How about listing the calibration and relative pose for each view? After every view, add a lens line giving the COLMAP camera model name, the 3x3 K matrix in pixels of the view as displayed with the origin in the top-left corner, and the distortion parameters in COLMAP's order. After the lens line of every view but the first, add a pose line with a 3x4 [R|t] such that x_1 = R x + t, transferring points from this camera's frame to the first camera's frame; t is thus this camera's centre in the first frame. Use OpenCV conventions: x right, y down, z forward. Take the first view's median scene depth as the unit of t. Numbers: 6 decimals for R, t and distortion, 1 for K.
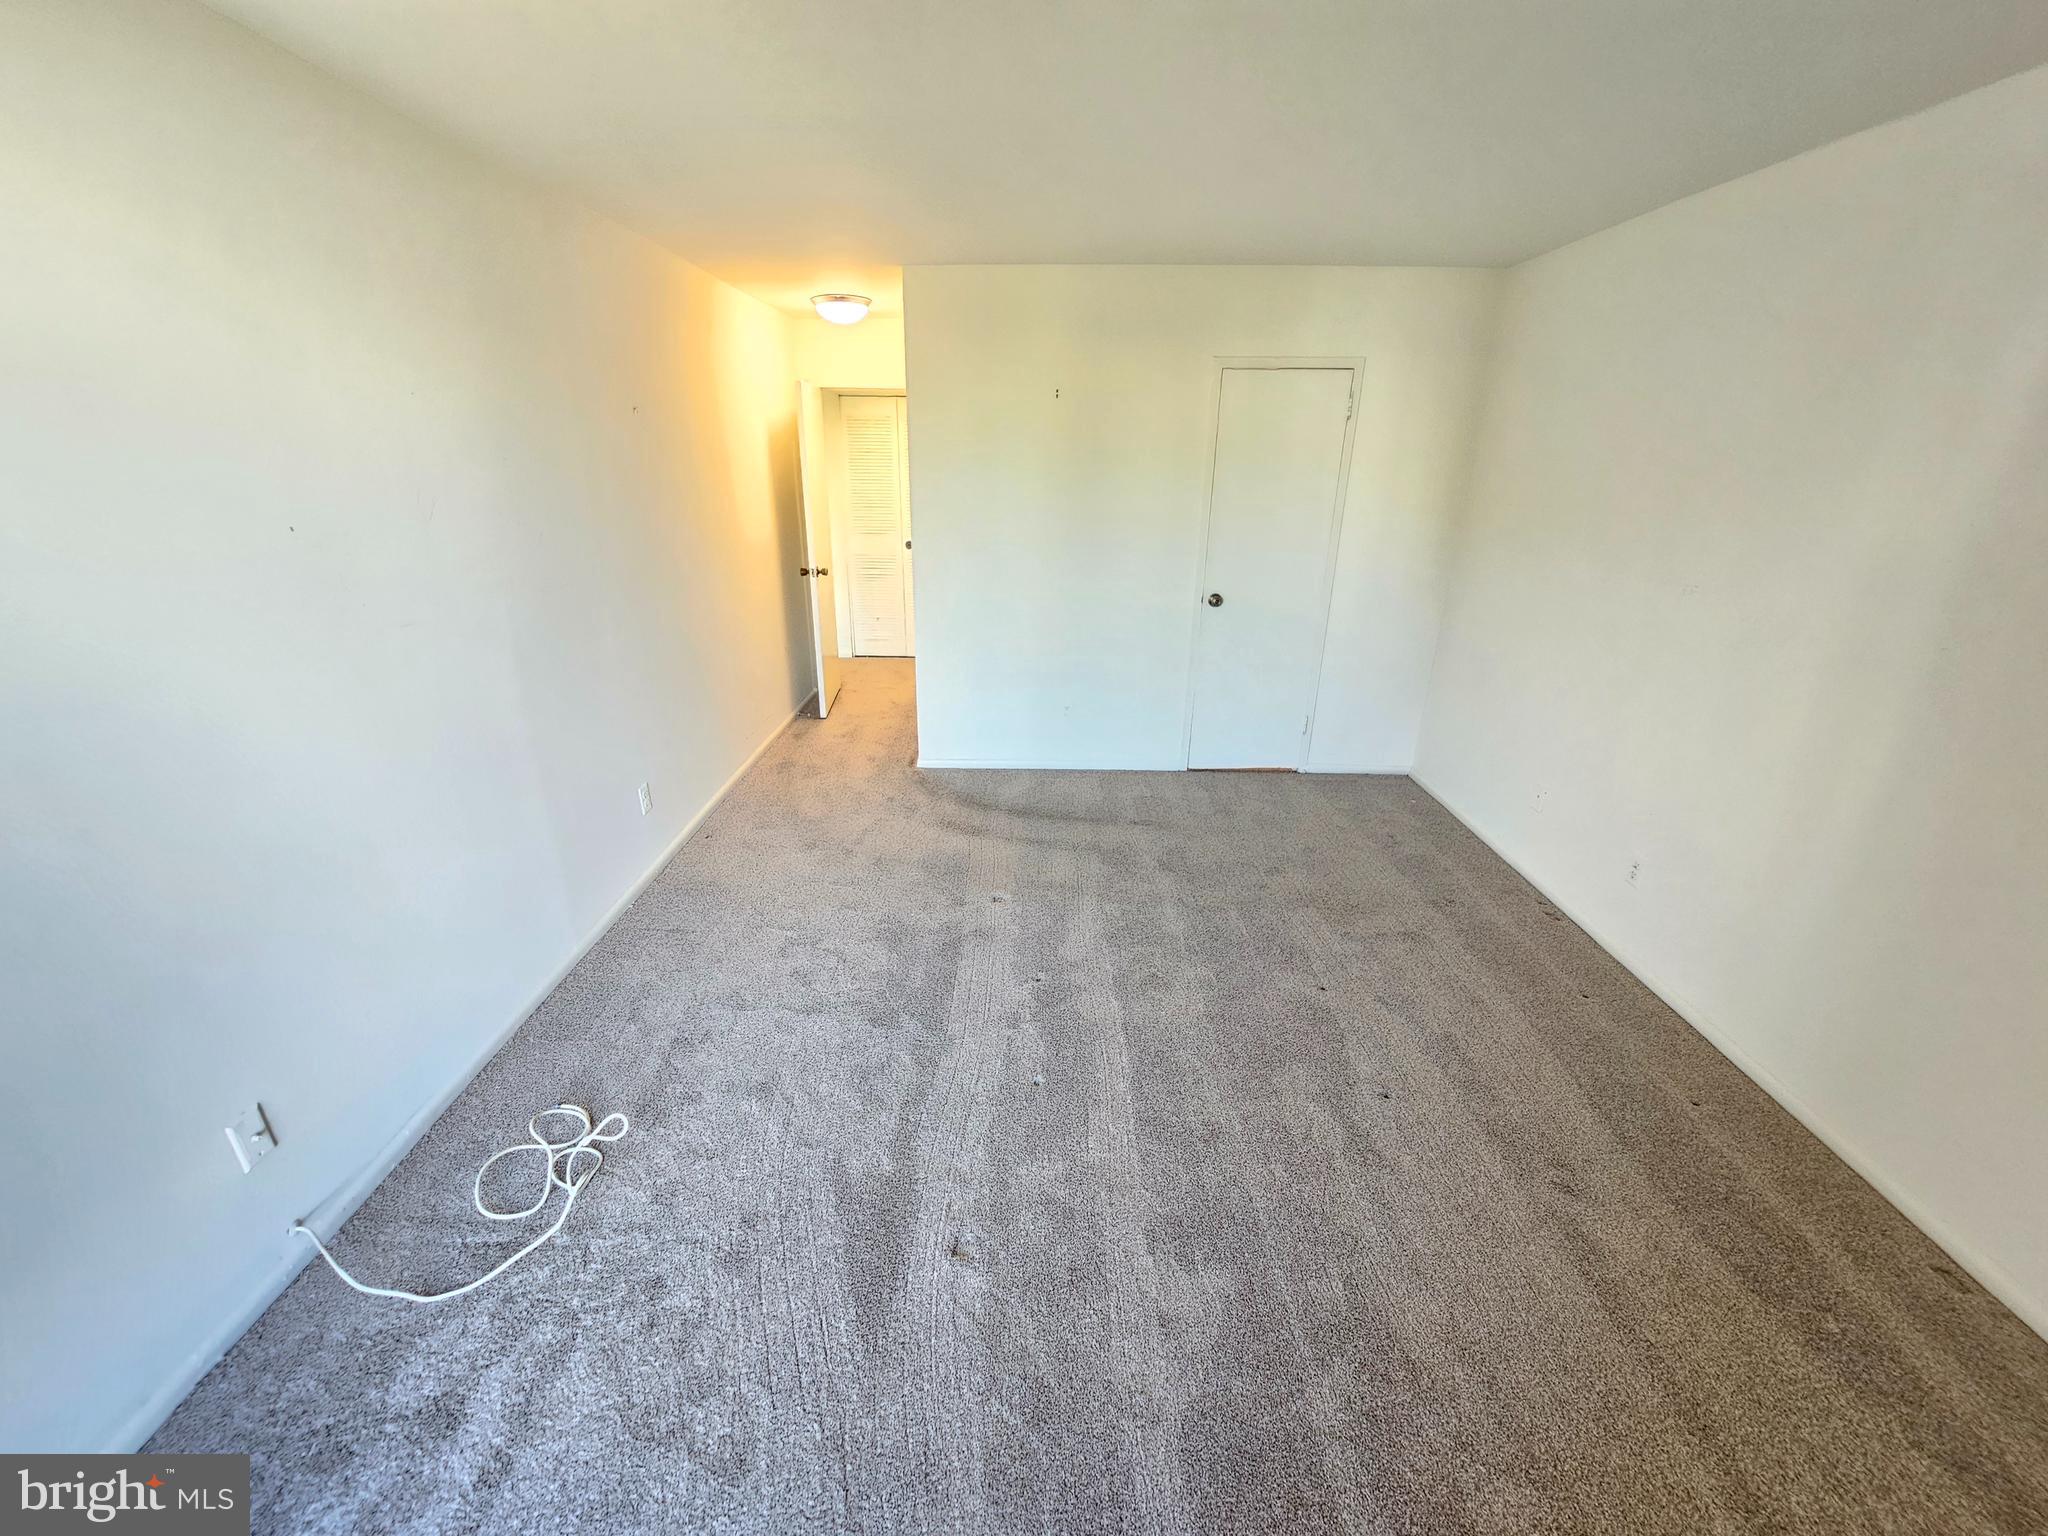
lens RADIAL K [[841.8, 0, 1022.7], [0, 841.8, 763.6], [0, 0, 1]] dist [-0.004074, 0.000893]
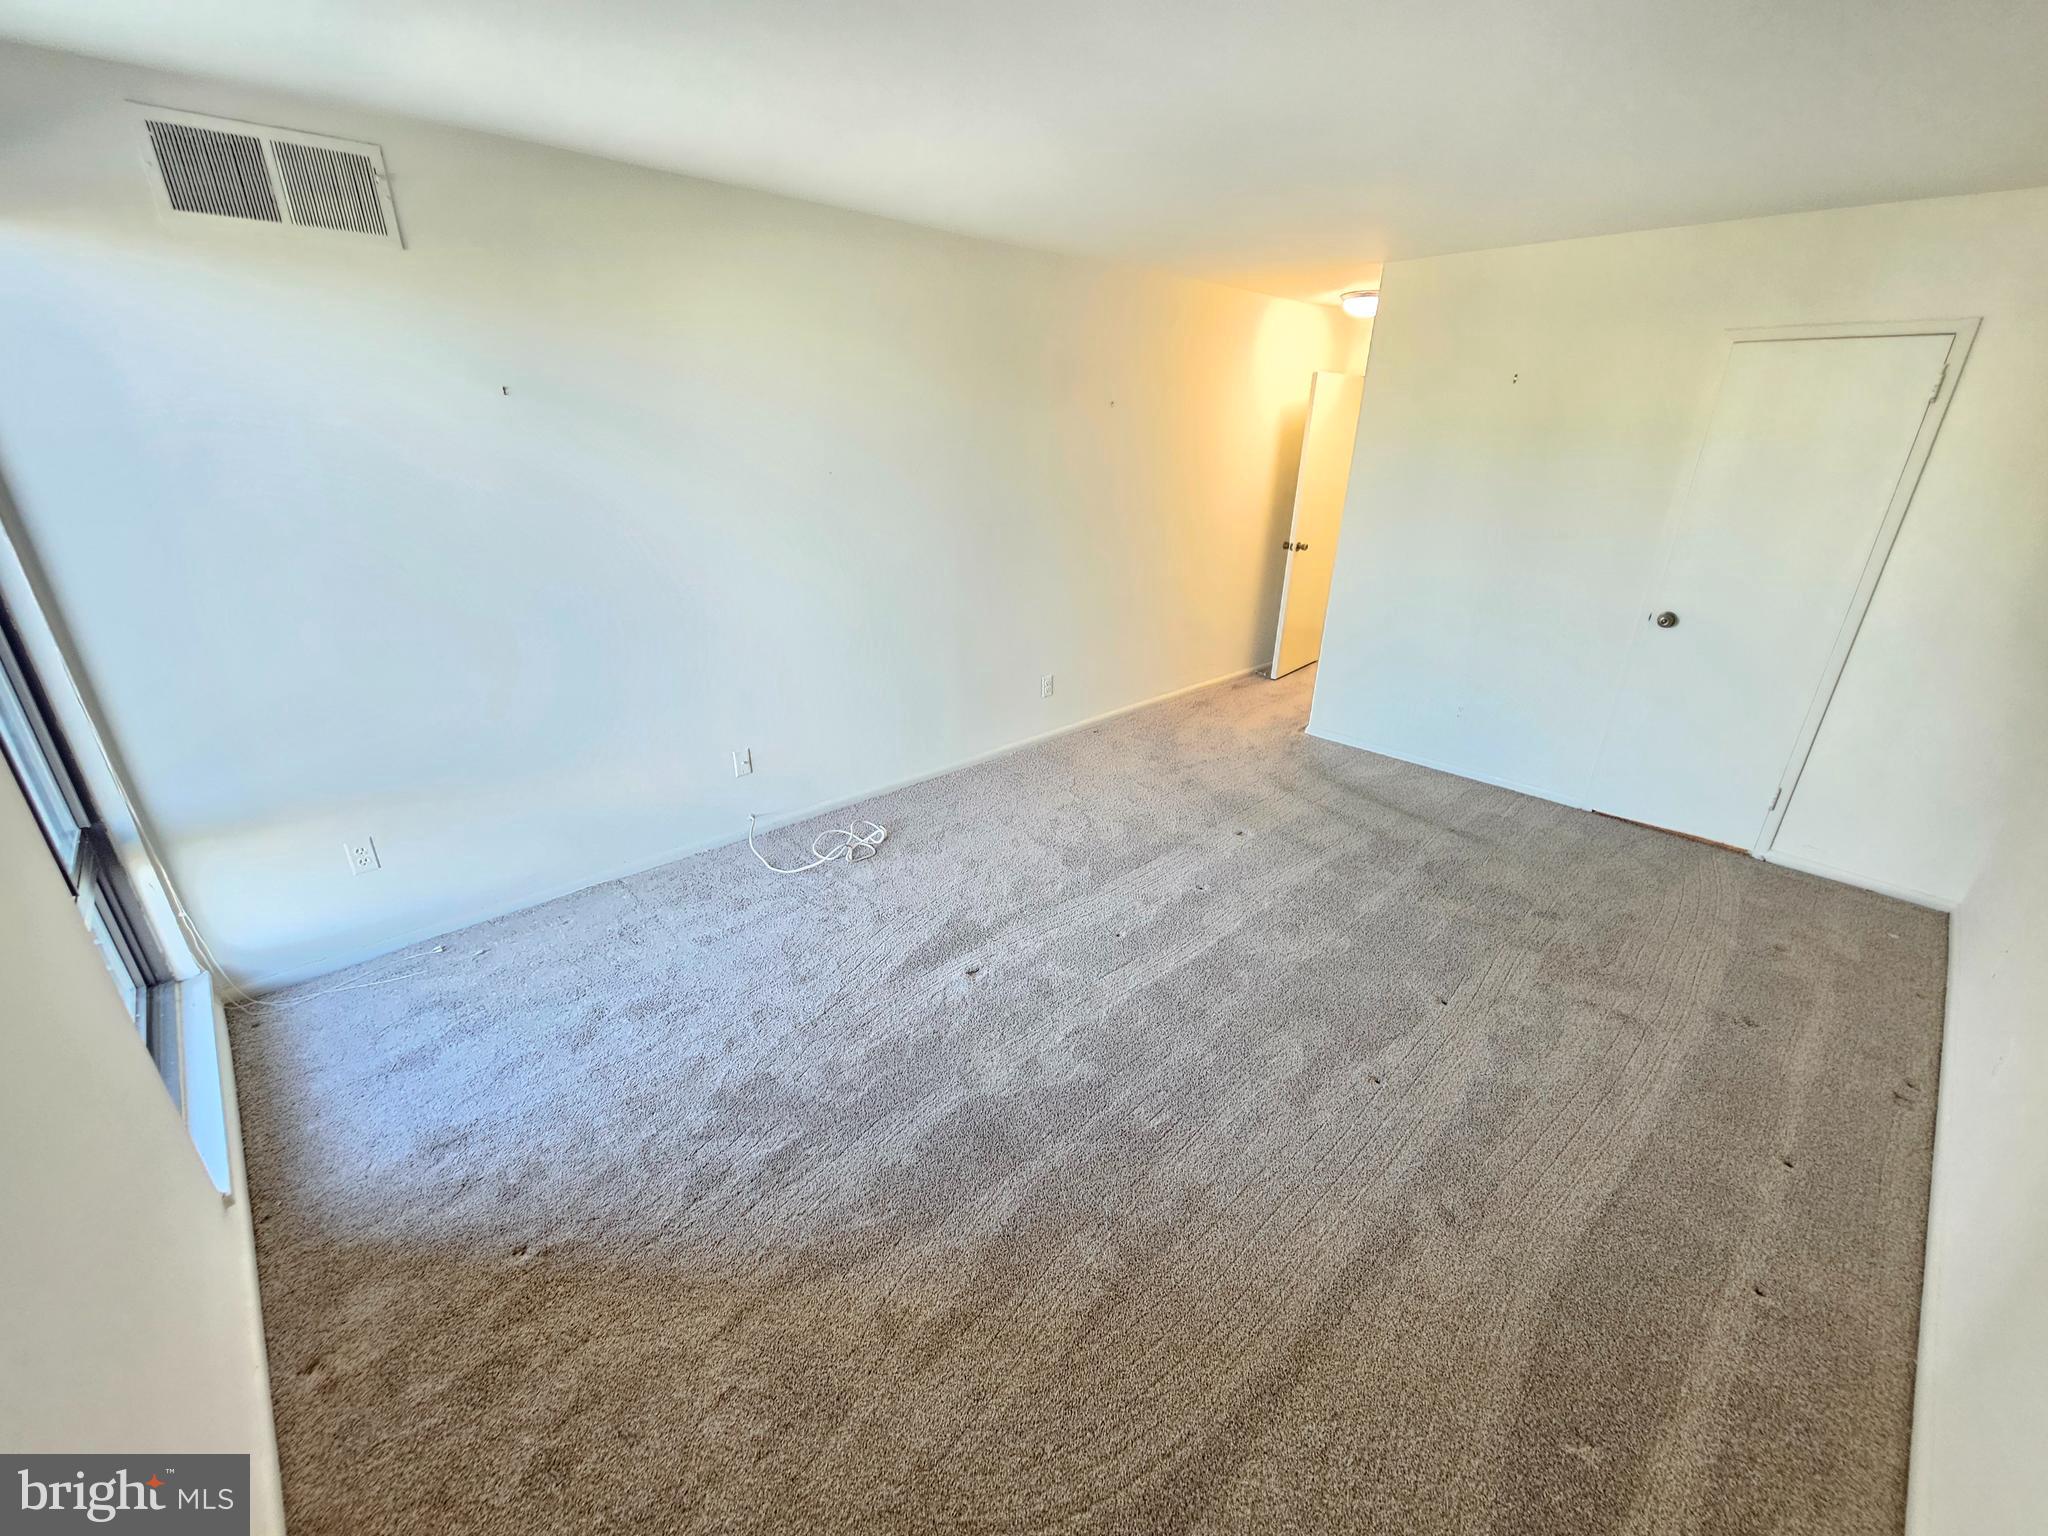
lens RADIAL K [[841.8, 0, 1028.0], [0, 841.8, 769.3], [0, 0, 1]] dist [-0.004074, 0.000893]
pose [[0.706865, 0.270192, -0.653712, 0.593801], [-0.254758, 0.959396, 0.121064, 0.016073], [0.659879, 0.080962, 0.746997, -0.057317]]
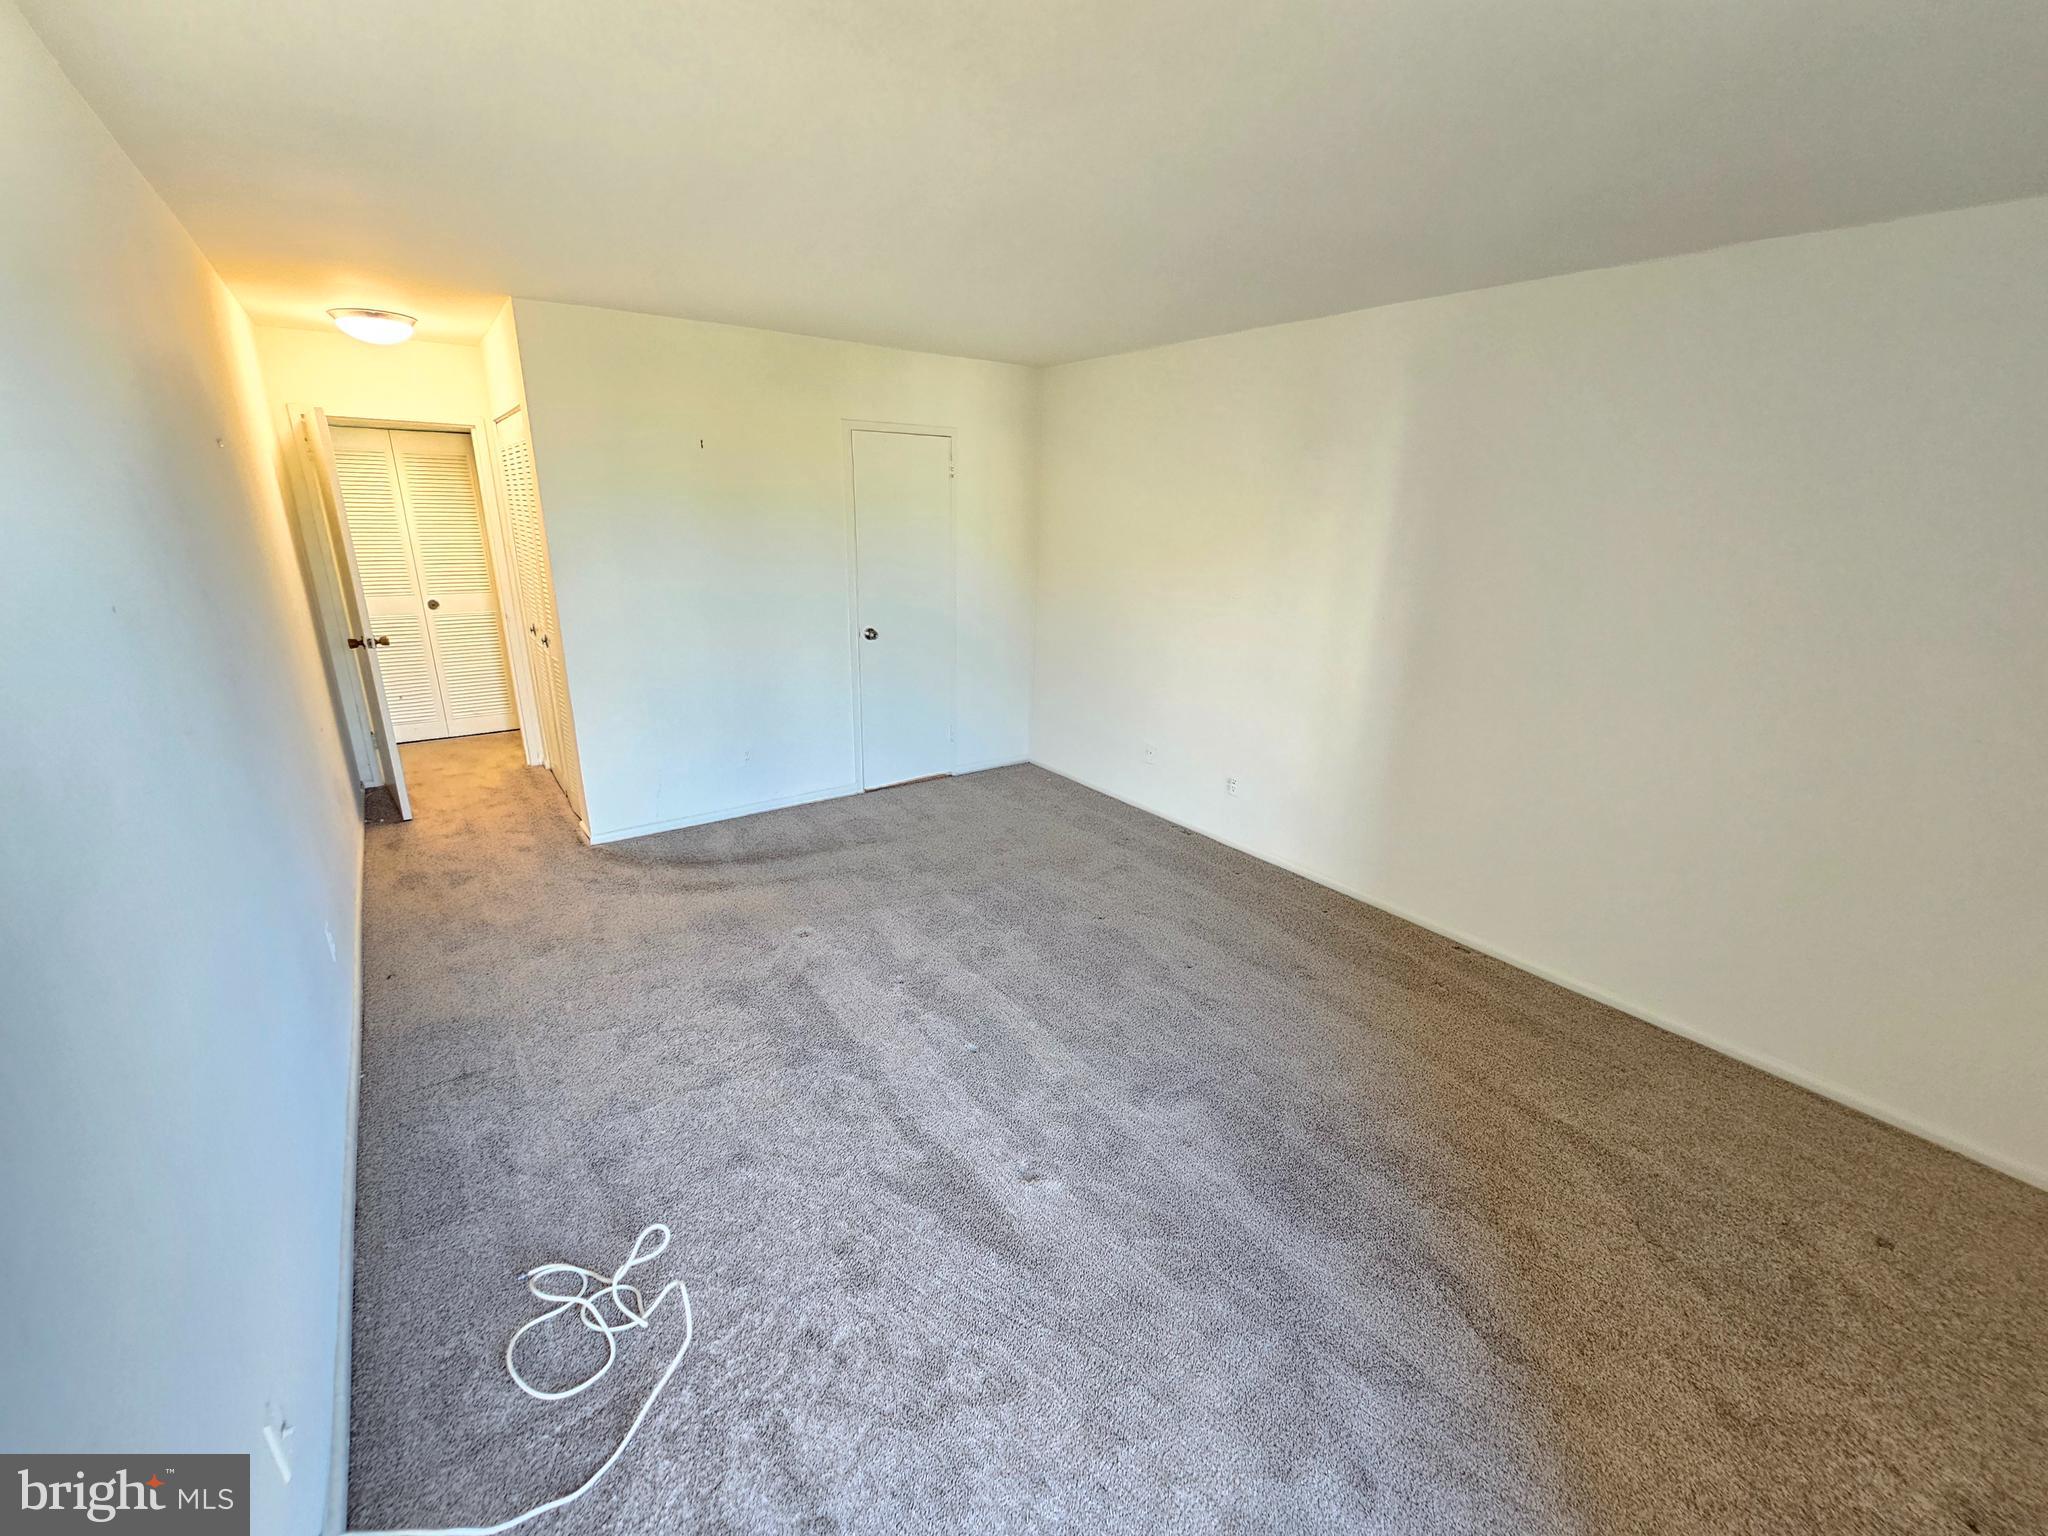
lens RADIAL K [[841.8, 0, 1028.3], [0, 841.8, 775.7], [0, 0, 1]] dist [-0.004074, 0.000893]
pose [[0.800225, -0.177650, 0.572784, -0.441312], [0.196218, 0.980106, 0.029848, -0.005748], [-0.566691, 0.088505, 0.819163, -0.012704]]
